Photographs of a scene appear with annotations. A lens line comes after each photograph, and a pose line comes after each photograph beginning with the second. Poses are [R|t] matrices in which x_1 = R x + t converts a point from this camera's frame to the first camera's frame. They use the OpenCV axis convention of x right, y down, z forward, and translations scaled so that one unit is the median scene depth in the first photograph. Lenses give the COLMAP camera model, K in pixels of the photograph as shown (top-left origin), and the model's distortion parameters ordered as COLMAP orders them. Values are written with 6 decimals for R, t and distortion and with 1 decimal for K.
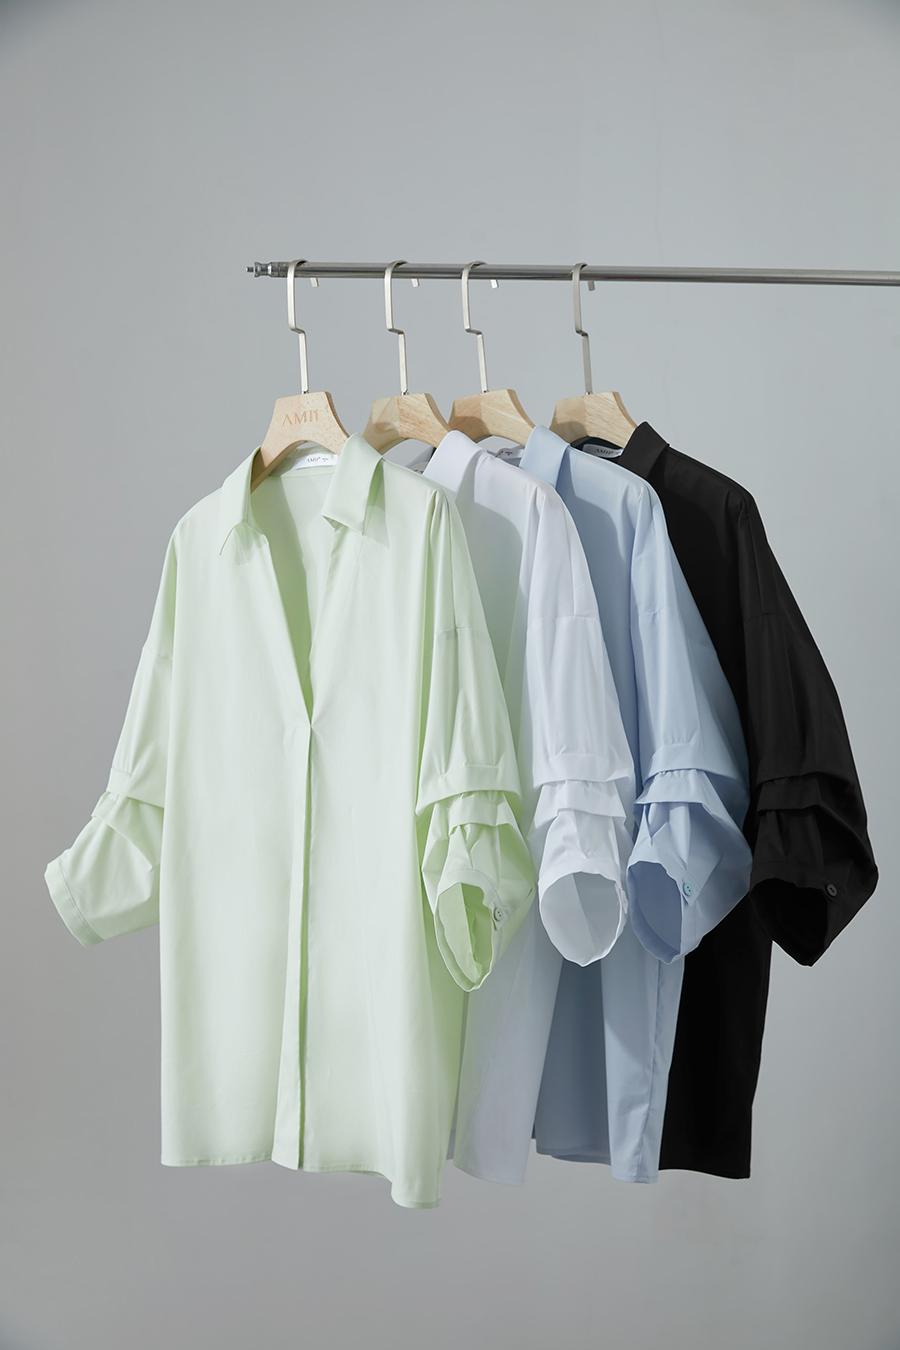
lens RADIAL K [[1962.0, 0, 450.0], [0, 1962.0, 675.0], [0, 0, 1]] dist [-0.330250, 1.697945]
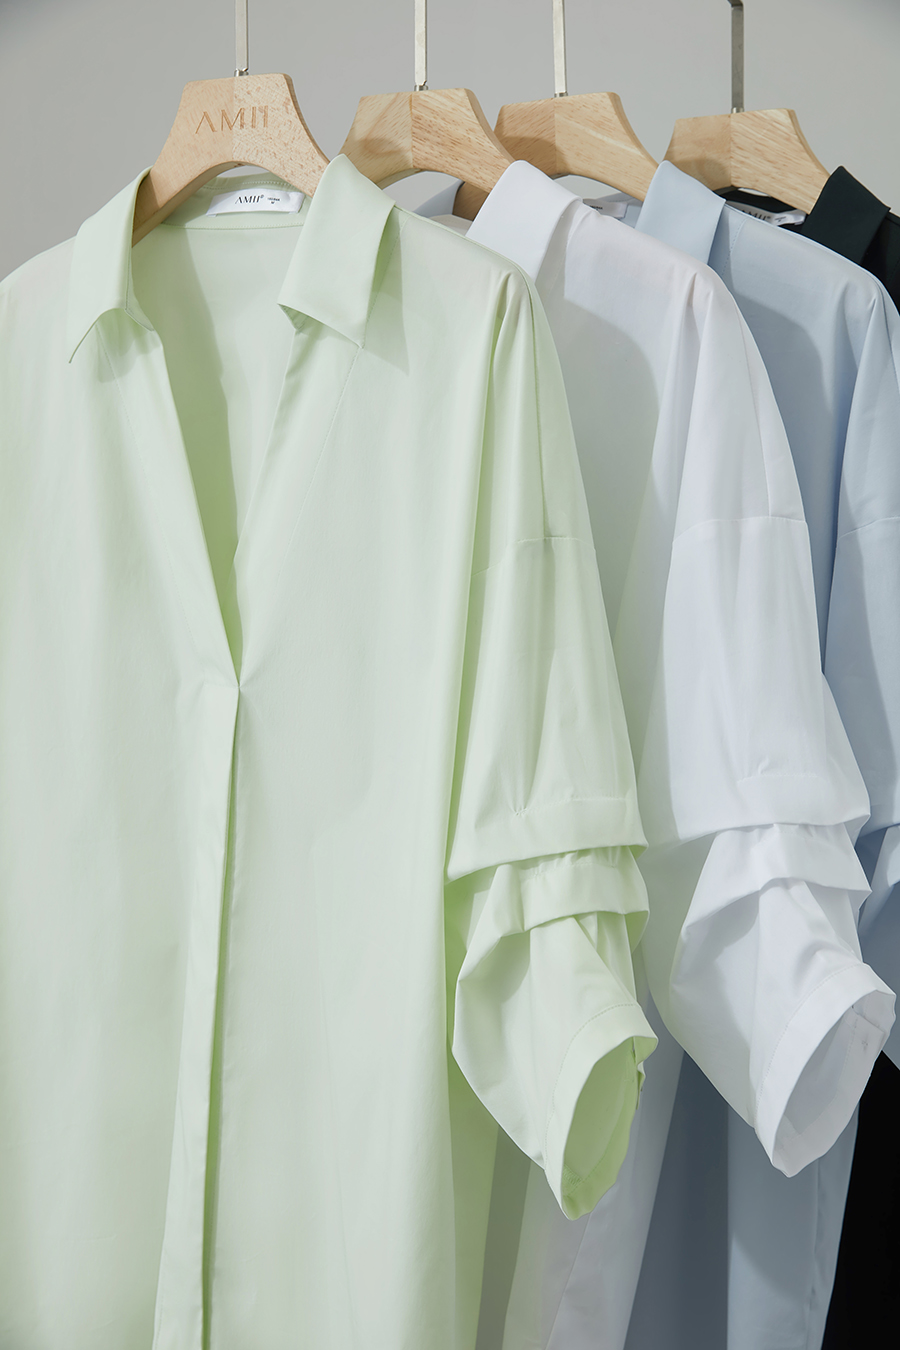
lens RADIAL K [[2152.0, 0, 450.0], [0, 2152.0, 675.0], [0, 0, 1]] dist [-0.116717, 0.057021]
pose [[0.989440, 0.028286, 0.142153, -0.097326], [-0.043033, 0.993877, 0.101765, -0.041096], [-0.138404, -0.106807, 0.984600, 0.388638]]
